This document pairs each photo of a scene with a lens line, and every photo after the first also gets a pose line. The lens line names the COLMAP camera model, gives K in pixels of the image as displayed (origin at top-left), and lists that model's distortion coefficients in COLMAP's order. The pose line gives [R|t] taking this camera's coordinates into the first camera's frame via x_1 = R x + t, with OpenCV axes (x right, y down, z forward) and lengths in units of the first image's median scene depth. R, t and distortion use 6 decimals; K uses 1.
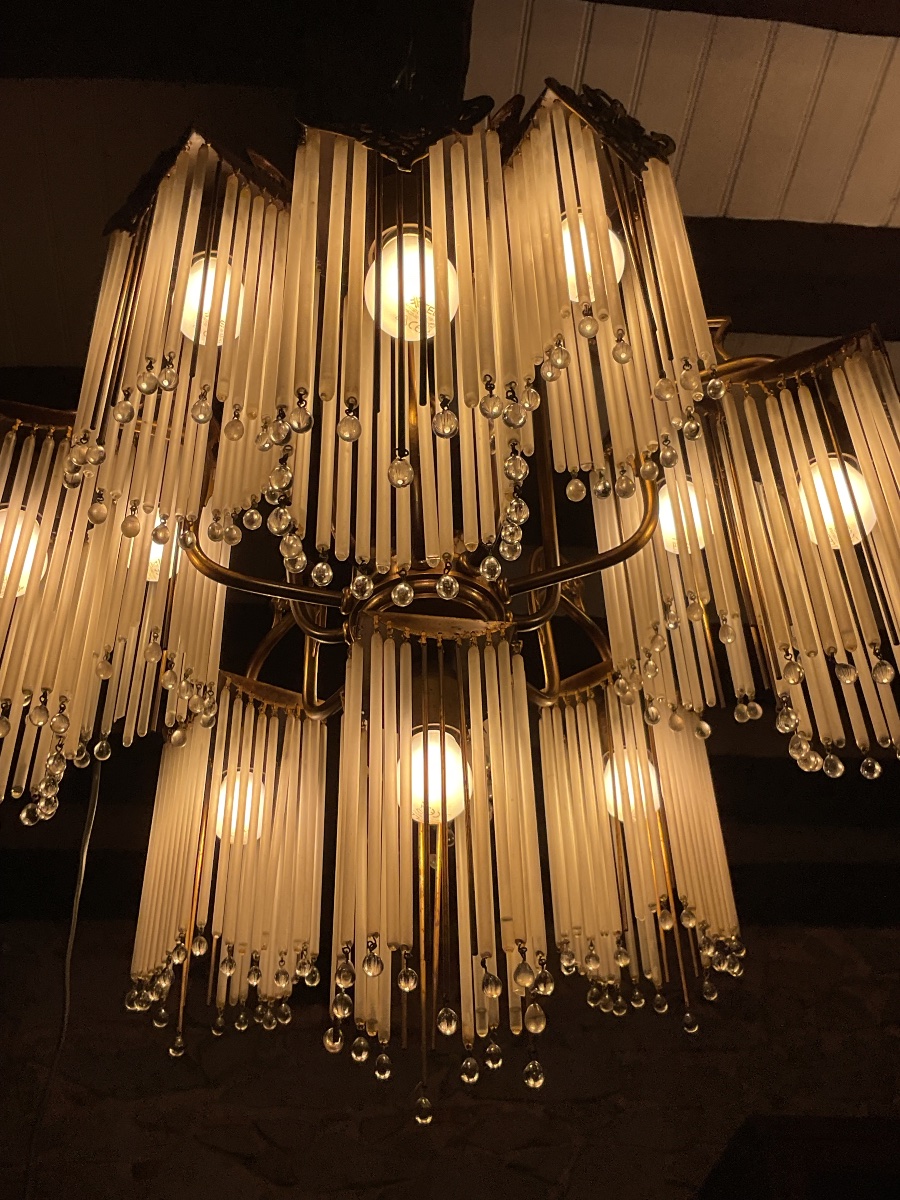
lens RADIAL K [[1404.8, 0, 441.9], [0, 1404.8, 605.6], [0, 0, 1]] dist [0.080293, 0.000000]
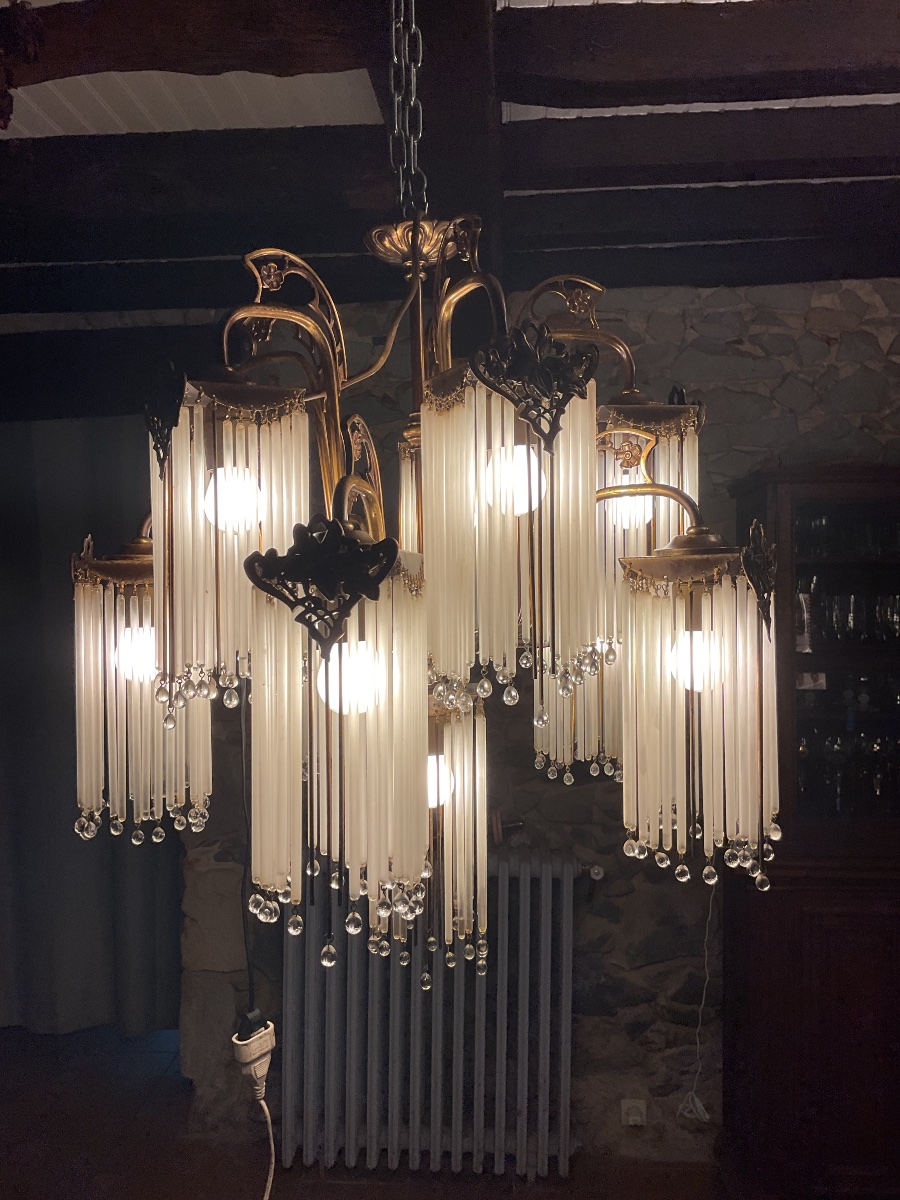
lens RADIAL K [[1015.1, 0, 457.1], [0, 1015.1, 597.7], [0, 0, 1]] dist [0.060558, -0.025657]
pose [[0.988864, 0.010134, -0.148478, 0.188505], [0.089091, 0.758852, 0.645141, -0.738921], [0.119210, -0.651185, 0.749498, 0.238637]]
